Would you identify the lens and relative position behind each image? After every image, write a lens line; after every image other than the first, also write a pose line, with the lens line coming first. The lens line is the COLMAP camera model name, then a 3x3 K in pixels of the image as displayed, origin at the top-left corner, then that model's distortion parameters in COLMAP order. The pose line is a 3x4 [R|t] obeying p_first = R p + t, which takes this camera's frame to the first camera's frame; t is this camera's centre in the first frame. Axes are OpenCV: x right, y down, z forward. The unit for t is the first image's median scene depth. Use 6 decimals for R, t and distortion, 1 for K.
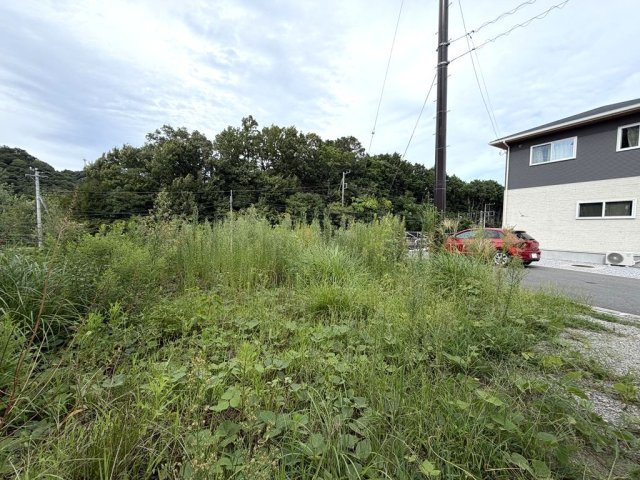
lens RADIAL K [[258.1, 0, 315.4], [0, 258.1, 240.9], [0, 0, 1]] dist [0.000425, 0.000078]
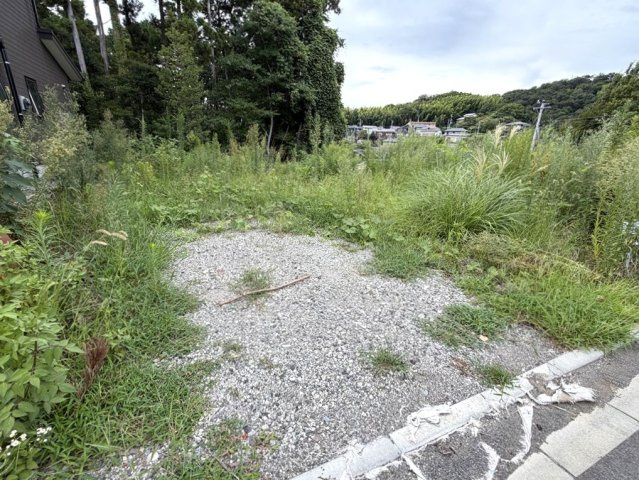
lens RADIAL K [[293.0, 0, 319.2], [0, 293.0, 238.7], [0, 0, 1]] dist [0.000521, 0.000053]
pose [[-0.021605, 0.281911, -0.959197, 0.535598], [-0.088431, 0.955122, 0.282705, 0.014849], [0.995848, 0.090931, 0.004295, 0.226584]]
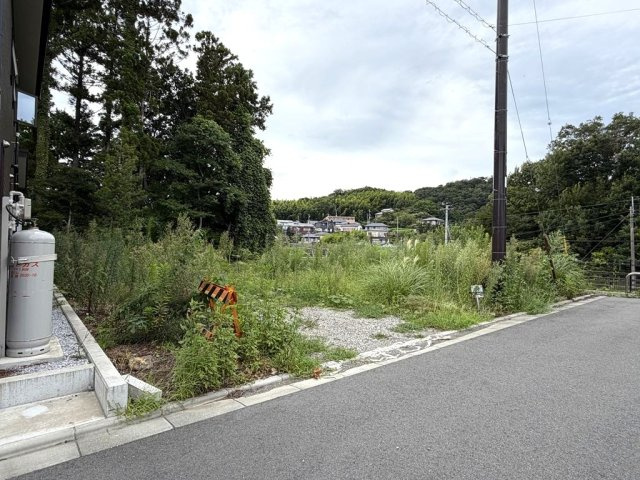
lens RADIAL K [[367.0, 0, 320.0], [0, 367.0, 240.0], [0, 0, 1]] dist [-0.000577, 0.000321]
pose [[0.239215, -0.025672, -0.970627, 0.841557], [-0.070818, 0.996527, -0.043811, 0.016317], [0.968381, 0.079219, 0.236566, 0.075686]]
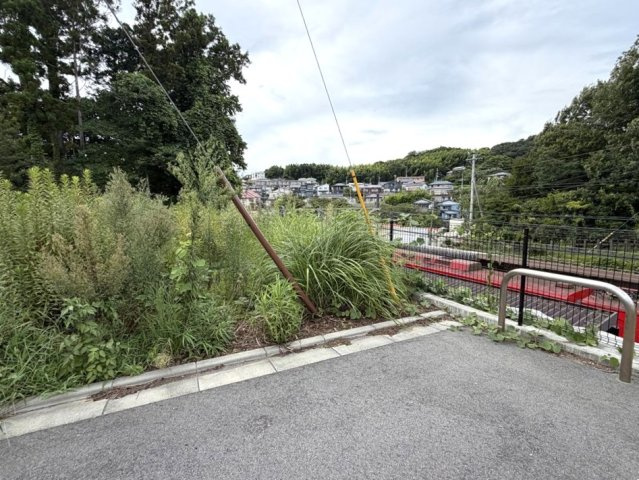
lens RADIAL K [[308.5, 0, 319.5], [0, 308.5, 240.0], [0, 0, 1]] dist [0.001997, 0.000660]
pose [[-0.030074, 0.096730, -0.994856, 0.420247], [-0.047262, 0.994056, 0.098081, -0.035112], [0.998430, 0.049969, -0.025324, 0.835740]]
